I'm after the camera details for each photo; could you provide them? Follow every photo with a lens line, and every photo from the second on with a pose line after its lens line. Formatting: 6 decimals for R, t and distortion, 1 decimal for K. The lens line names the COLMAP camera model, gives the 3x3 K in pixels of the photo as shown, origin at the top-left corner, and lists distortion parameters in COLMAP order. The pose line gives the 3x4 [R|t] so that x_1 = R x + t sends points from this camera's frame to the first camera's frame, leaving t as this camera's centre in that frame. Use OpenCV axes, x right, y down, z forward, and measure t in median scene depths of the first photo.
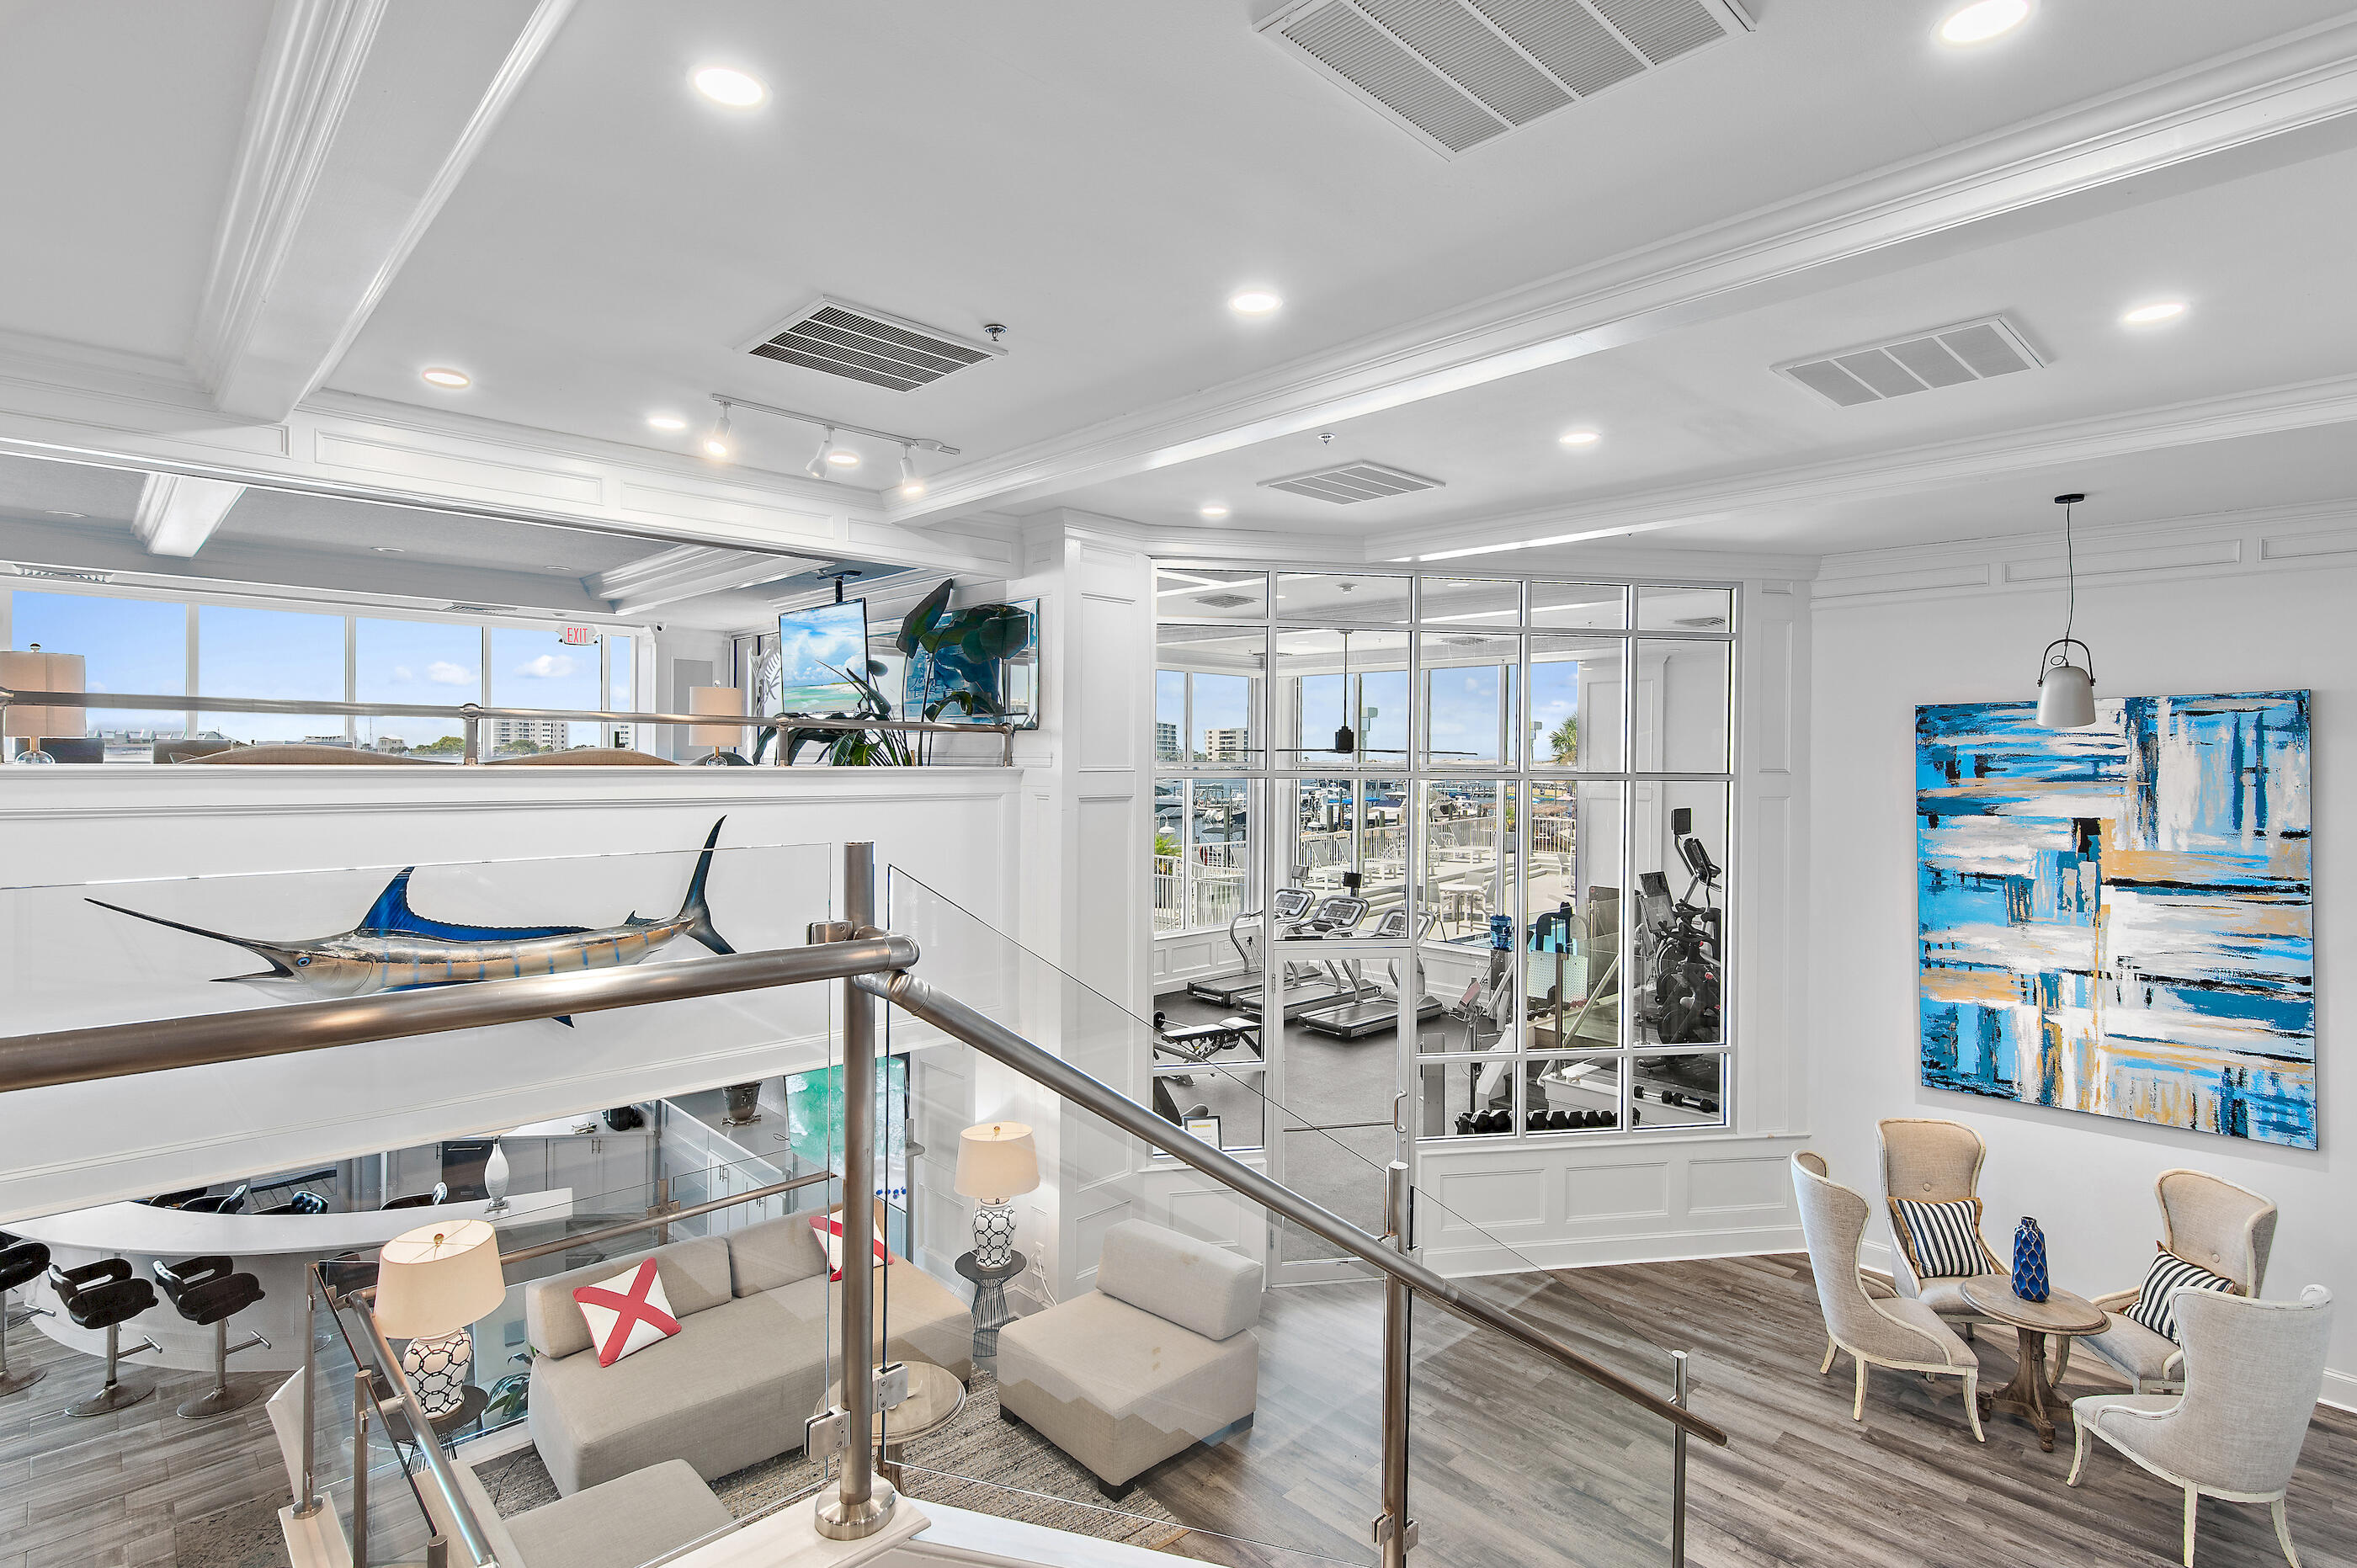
lens RADIAL K [[1169.6, 0, 1177.9], [0, 1169.6, 769.1], [0, 0, 1]] dist [-0.013071, 0.002368]
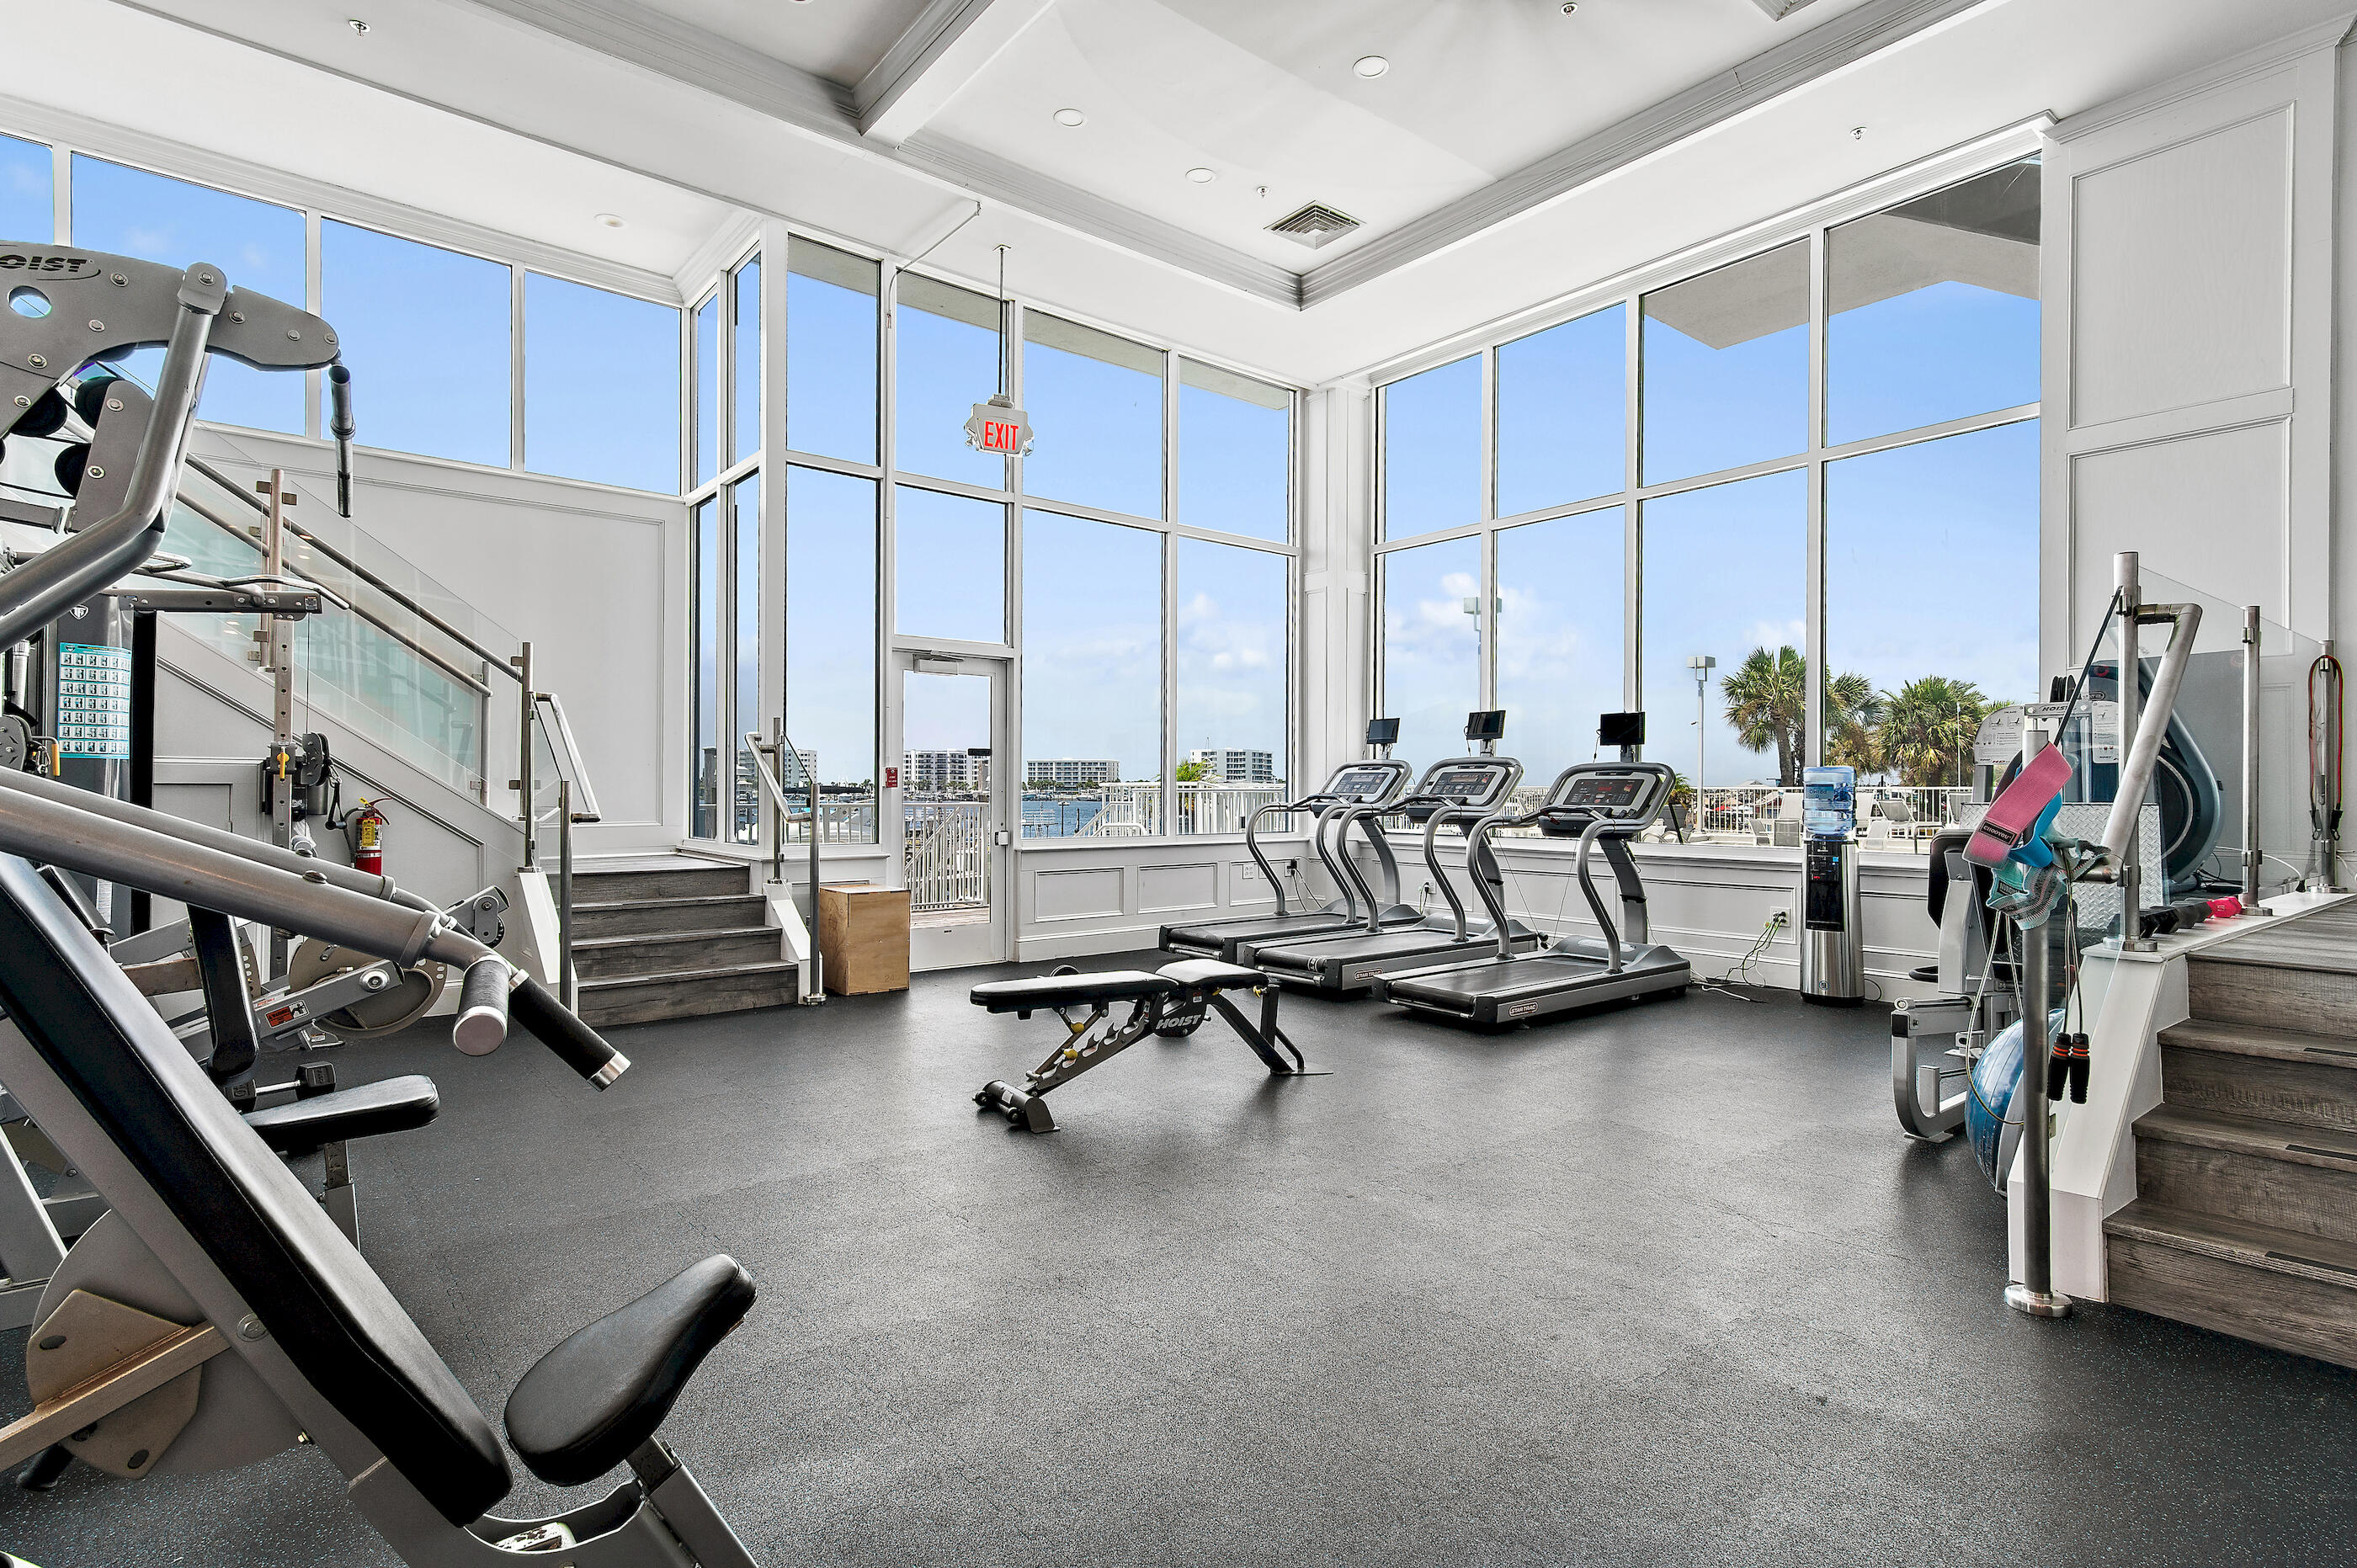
lens RADIAL K [[1169.6, 0, 1174.9], [0, 1169.6, 790.0], [0, 0, 1]] dist [-0.013071, 0.002368]
pose [[0.996556, 0.010086, -0.082306, 0.063137], [-0.010299, 0.999945, -0.002154, 0.138401], [0.082280, 0.002994, 0.996605, 0.537000]]
